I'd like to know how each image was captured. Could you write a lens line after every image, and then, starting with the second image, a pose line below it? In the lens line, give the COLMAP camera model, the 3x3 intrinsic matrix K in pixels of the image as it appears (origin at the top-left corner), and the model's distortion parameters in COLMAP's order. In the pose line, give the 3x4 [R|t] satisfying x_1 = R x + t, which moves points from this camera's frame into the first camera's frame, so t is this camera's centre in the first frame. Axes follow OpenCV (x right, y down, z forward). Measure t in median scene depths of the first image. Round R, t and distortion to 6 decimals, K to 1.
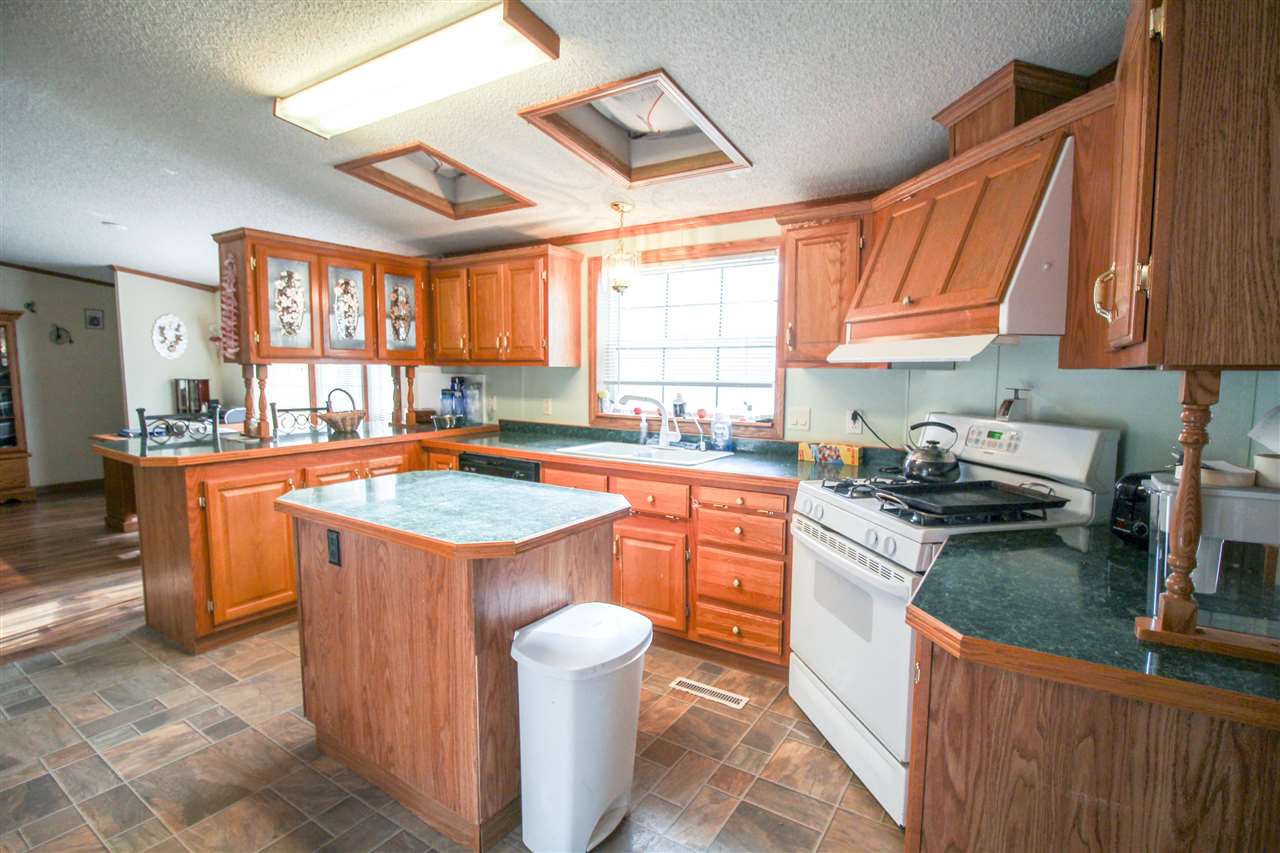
lens RADIAL K [[611.0, 0, 640.0], [0, 611.0, 426.5], [0, 0, 1]] dist [0.001800, -0.000683]
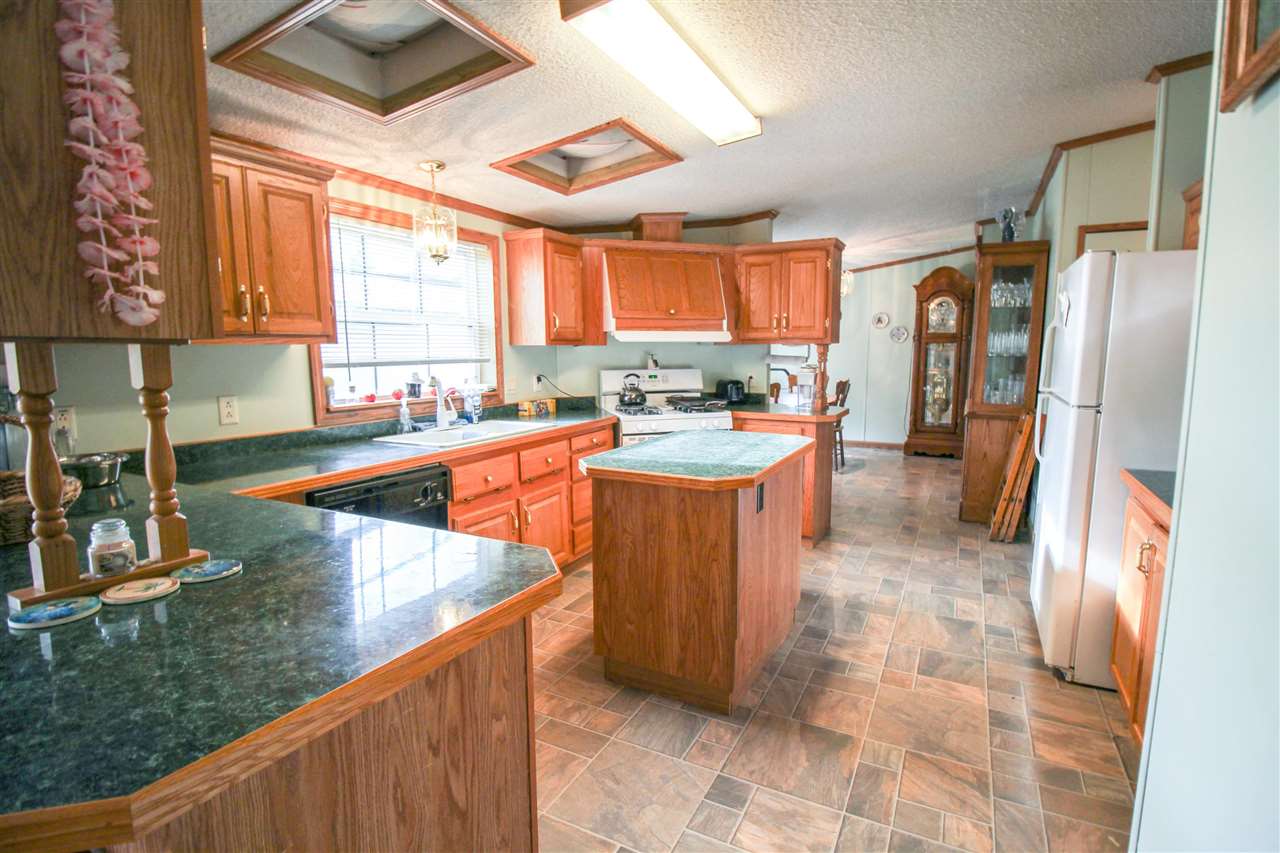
lens RADIAL K [[611.0, 0, 640.0], [0, 611.0, 426.5], [0, 0, 1]] dist [0.001800, -0.000683]
pose [[-0.106866, -0.130090, 0.985726, -0.975939], [0.096615, 0.985353, 0.140516, -0.076993], [-0.989568, 0.110252, -0.092732, 0.795376]]
